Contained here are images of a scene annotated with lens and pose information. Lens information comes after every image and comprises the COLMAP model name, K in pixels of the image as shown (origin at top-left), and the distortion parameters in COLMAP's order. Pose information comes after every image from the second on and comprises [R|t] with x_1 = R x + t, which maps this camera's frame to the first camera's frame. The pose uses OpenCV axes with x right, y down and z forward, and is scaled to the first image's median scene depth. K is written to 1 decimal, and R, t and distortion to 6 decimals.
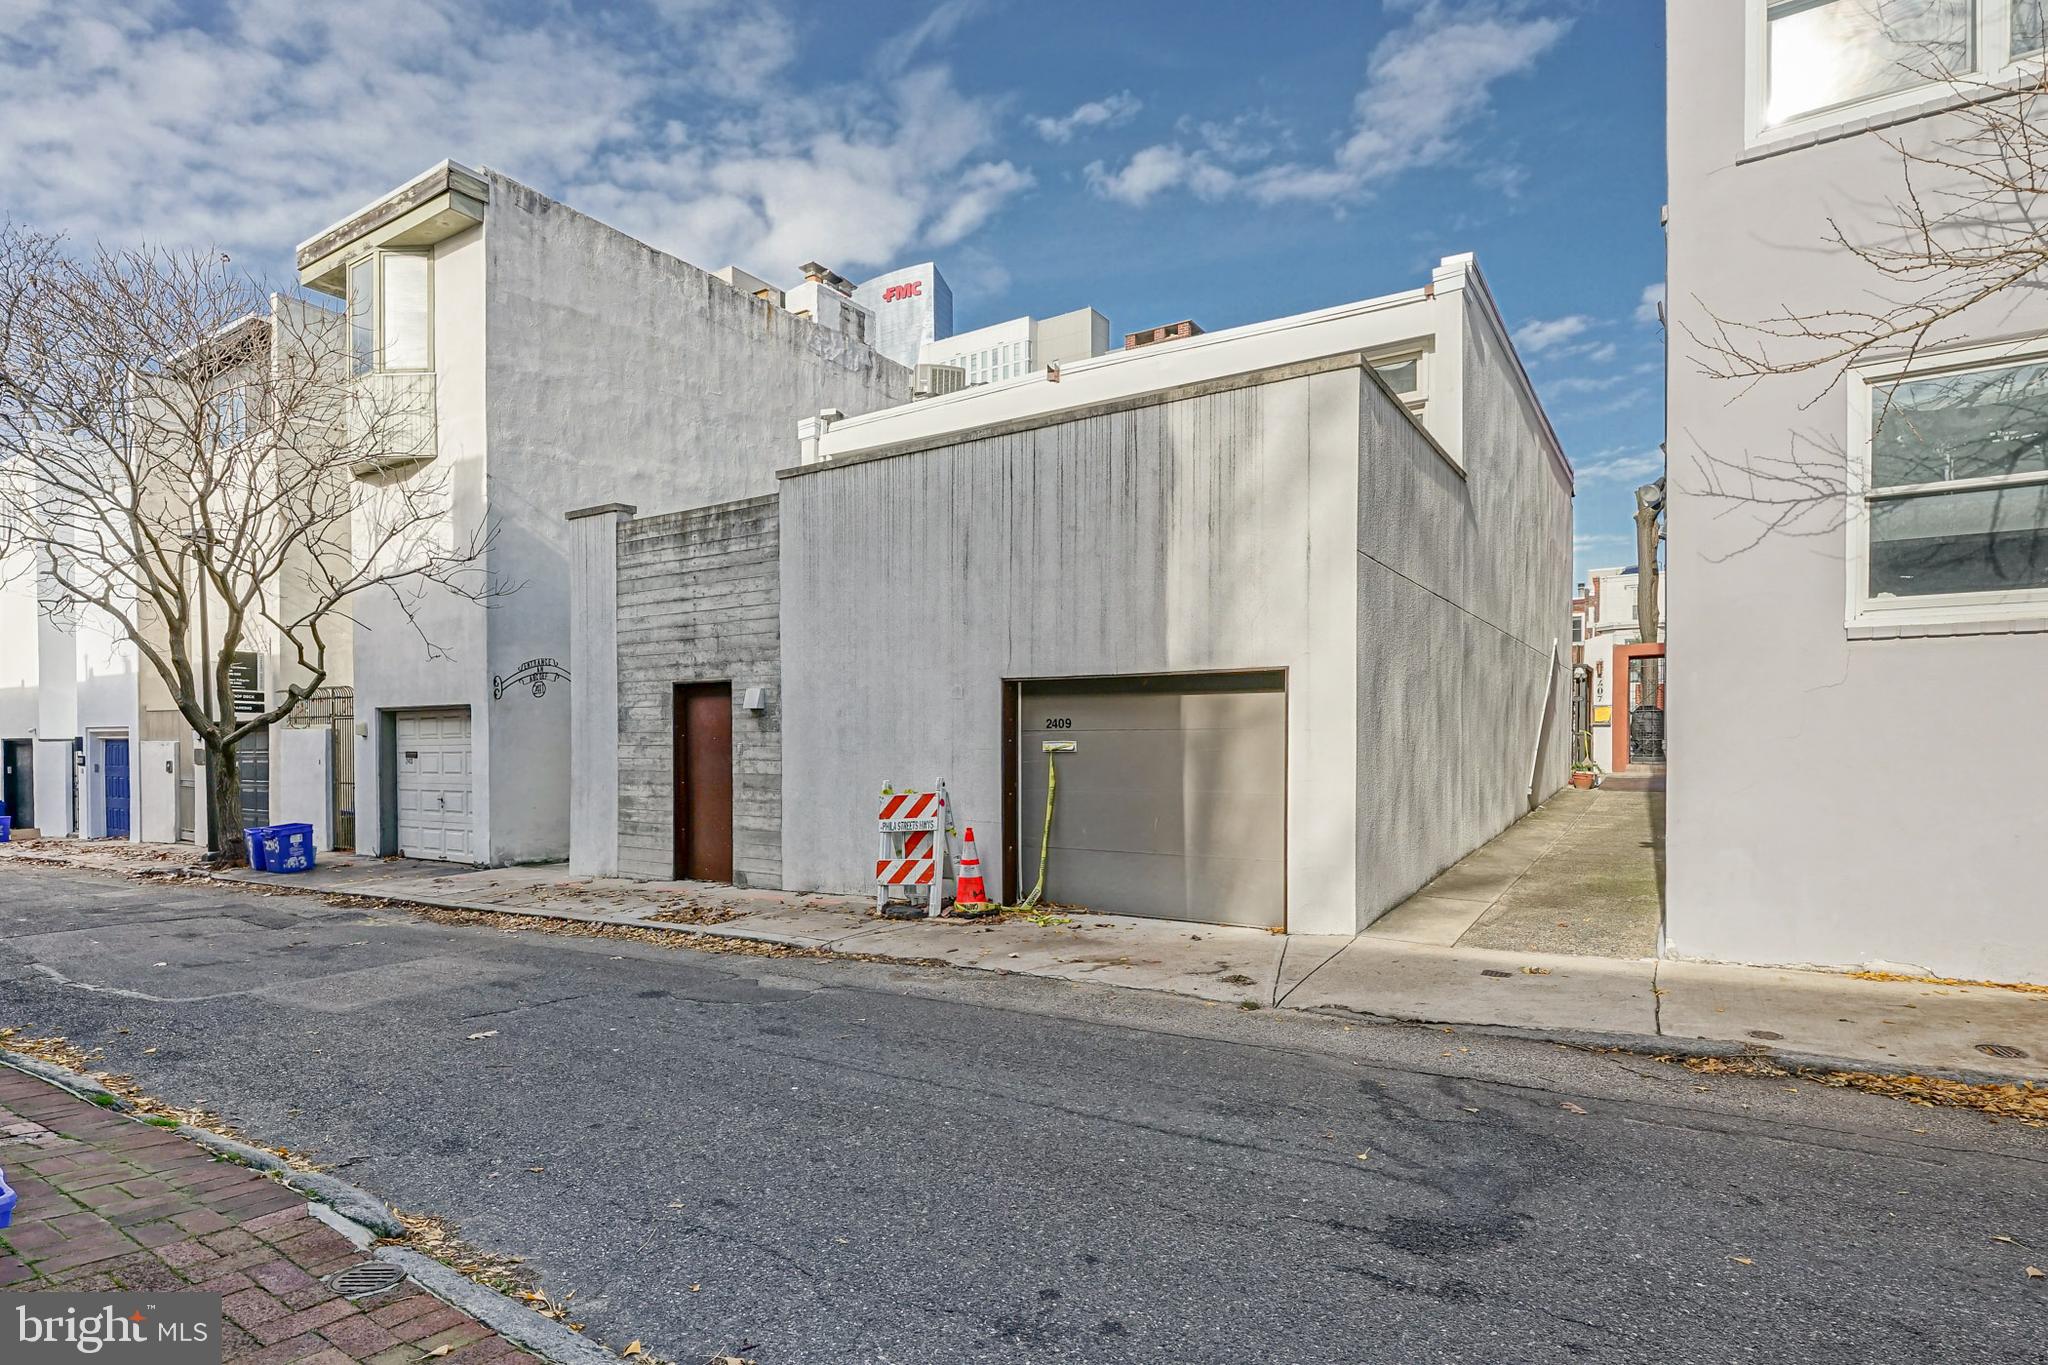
lens RADIAL K [[1032.5, 0, 1023.8], [0, 1032.5, 754.3], [0, 0, 1]] dist [-0.001323, -0.000094]
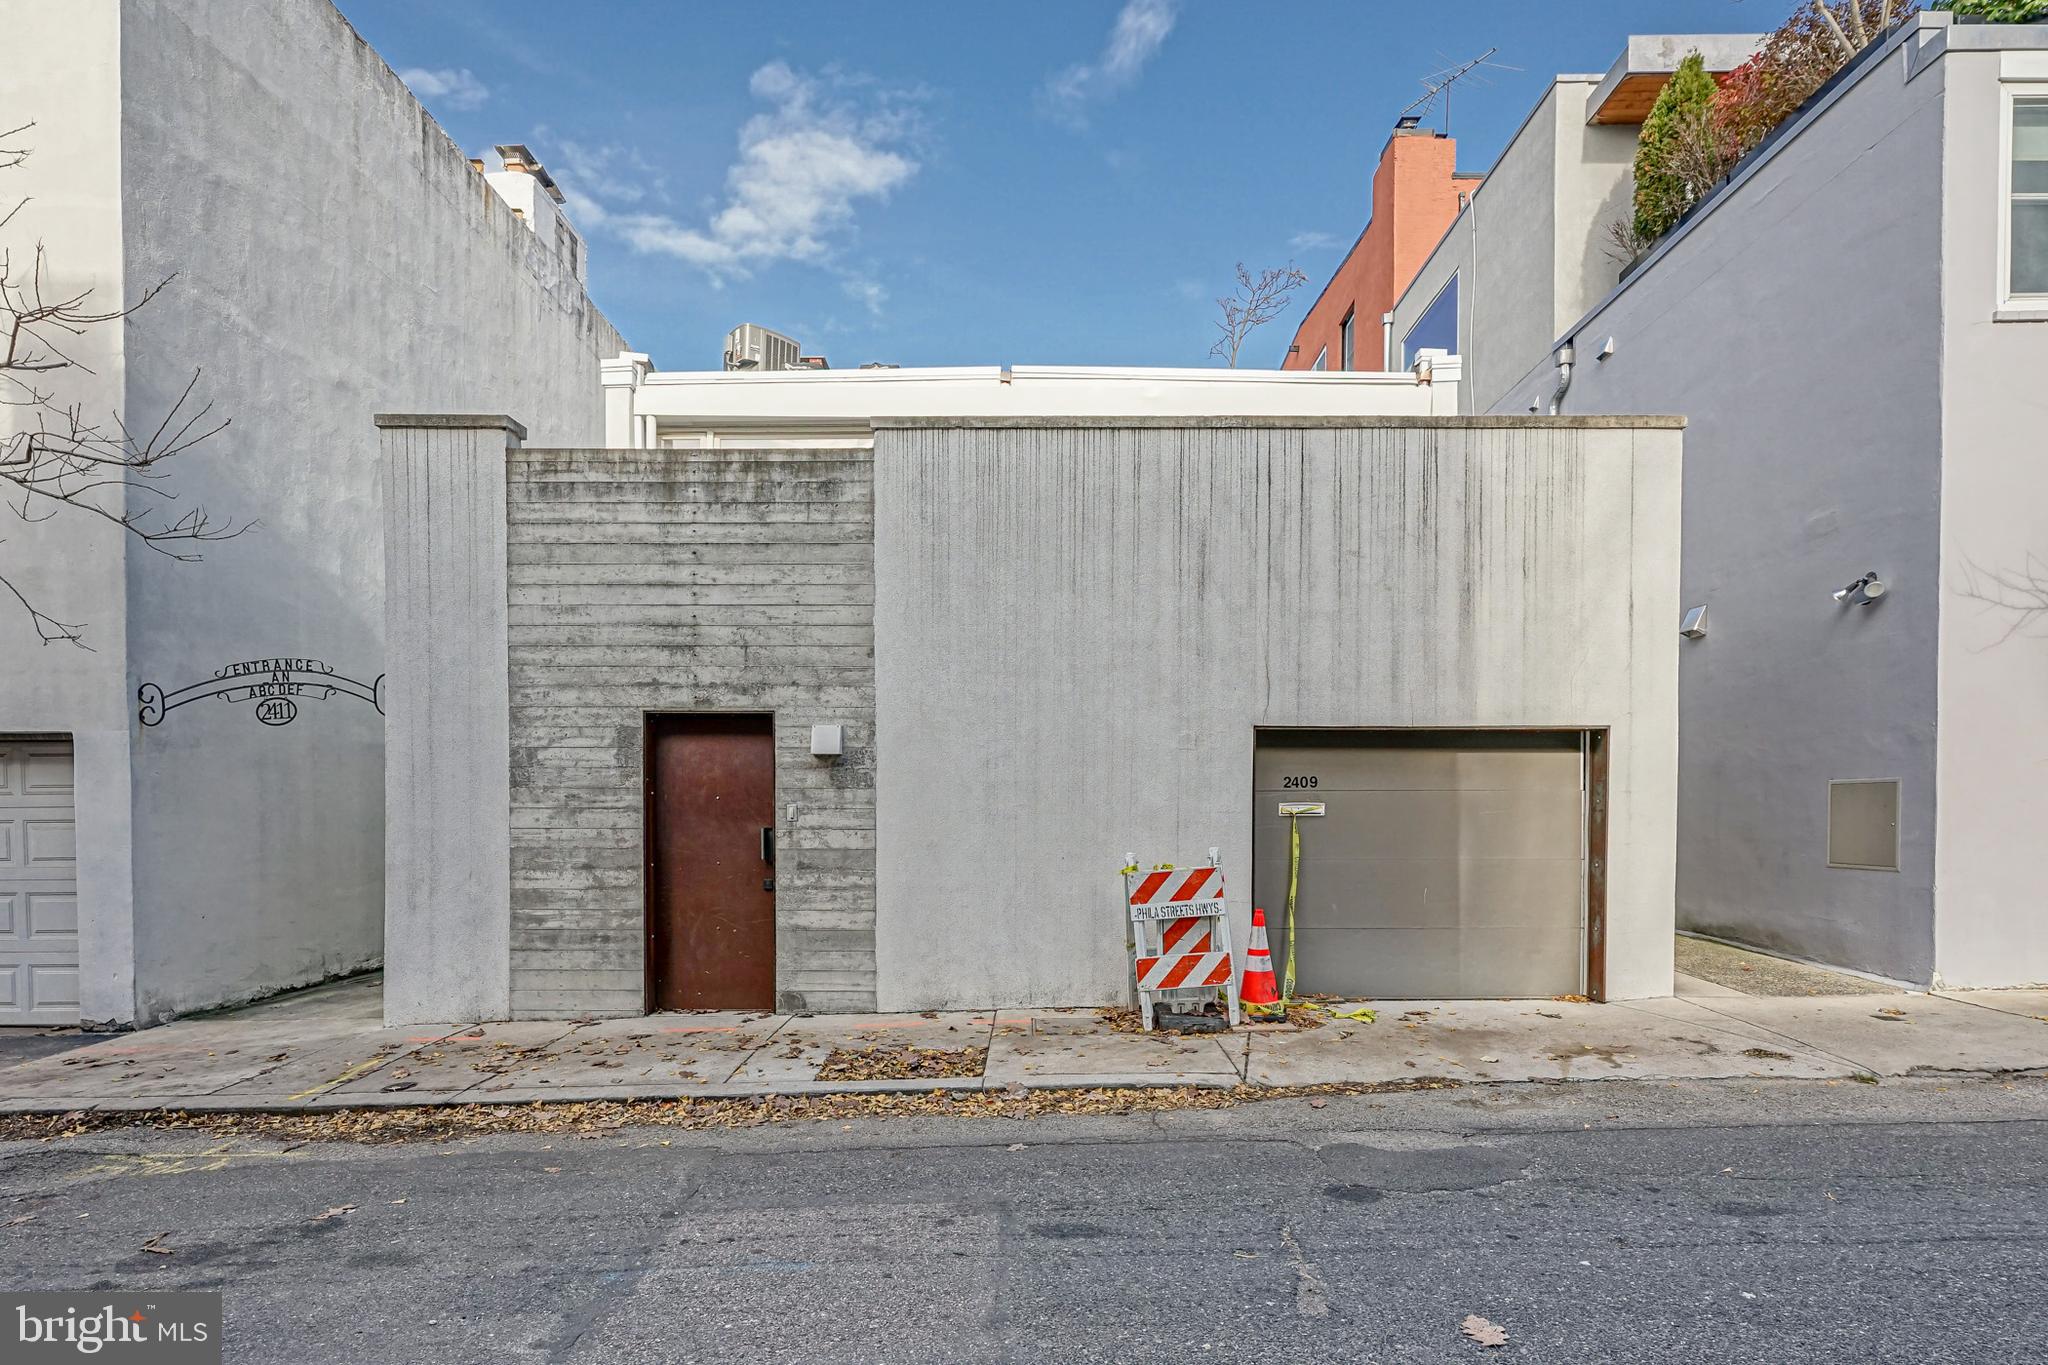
lens RADIAL K [[1033.6, 0, 1027.5], [0, 1033.6, 836.6], [0, 0, 1]] dist [-0.002283, 0.002009]
pose [[0.841569, -0.007573, 0.540096, -0.508836], [0.004683, 0.999966, 0.006724, 0.006473], [-0.540129, -0.003130, 0.841577, 0.336421]]
